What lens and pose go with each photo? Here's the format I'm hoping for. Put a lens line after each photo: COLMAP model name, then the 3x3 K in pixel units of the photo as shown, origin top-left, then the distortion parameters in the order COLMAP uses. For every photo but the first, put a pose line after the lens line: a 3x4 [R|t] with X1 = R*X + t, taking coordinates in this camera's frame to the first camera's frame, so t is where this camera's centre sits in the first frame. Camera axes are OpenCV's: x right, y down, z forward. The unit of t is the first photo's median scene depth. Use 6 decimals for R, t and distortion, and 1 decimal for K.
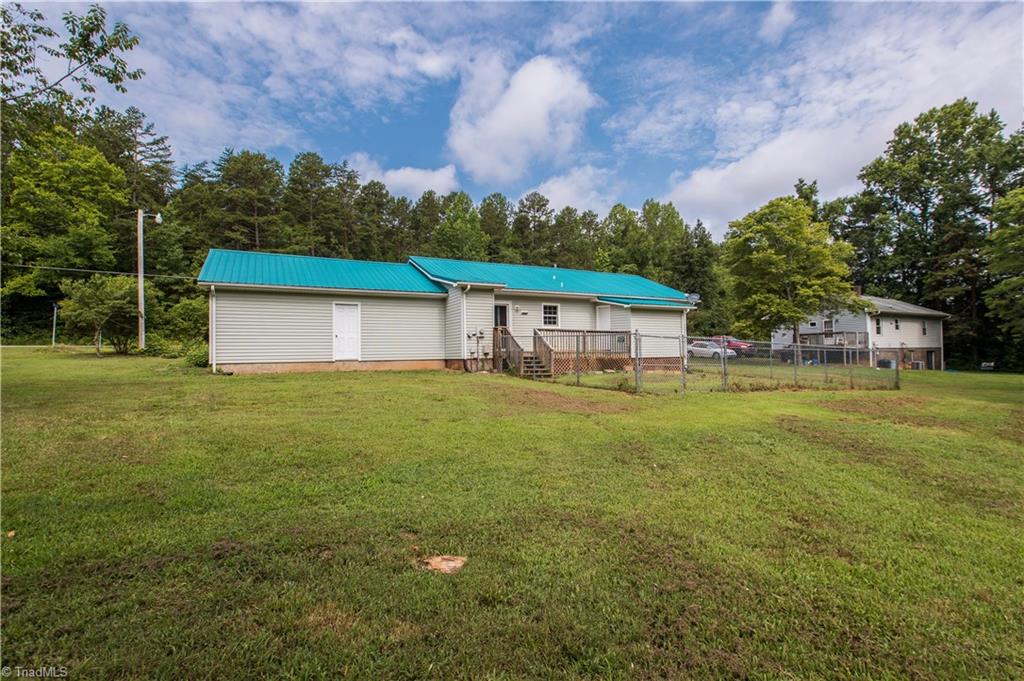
lens RADIAL K [[502.0, 0, 512.0], [0, 502.0, 340.5], [0, 0, 1]] dist [-0.005202, -0.000602]
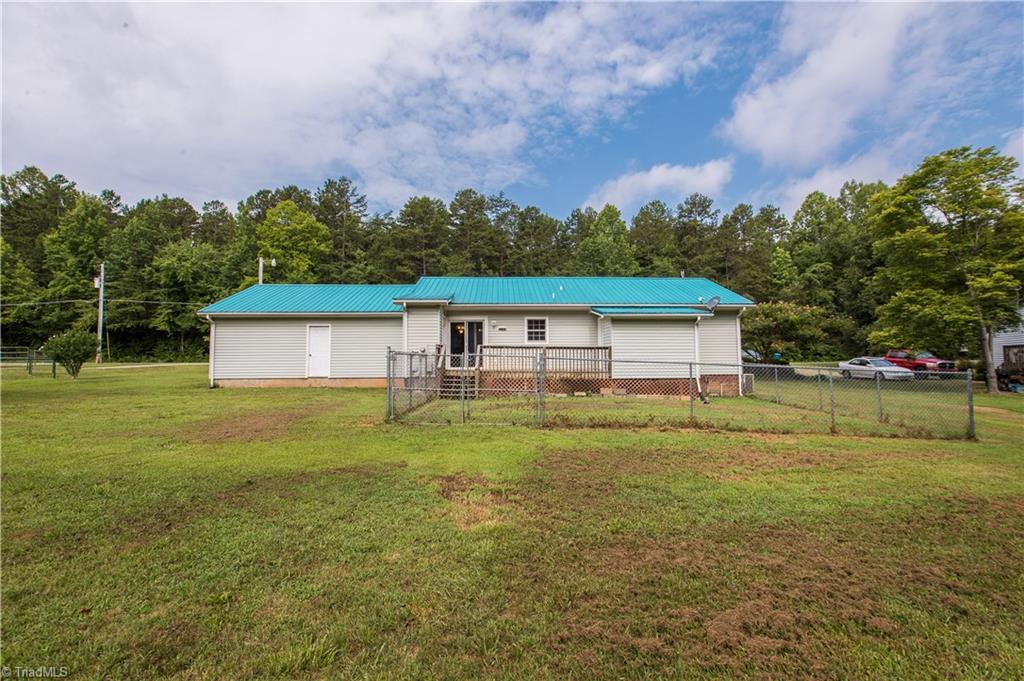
lens RADIAL K [[492.8, 0, 512.2], [0, 492.8, 374.0], [0, 0, 1]] dist [-0.017775, -0.001302]
pose [[0.888182, 0.008935, -0.459404, 0.154874], [0.006003, 0.999500, 0.031044, 0.000219], [0.459452, -0.030331, 0.887685, 0.066850]]
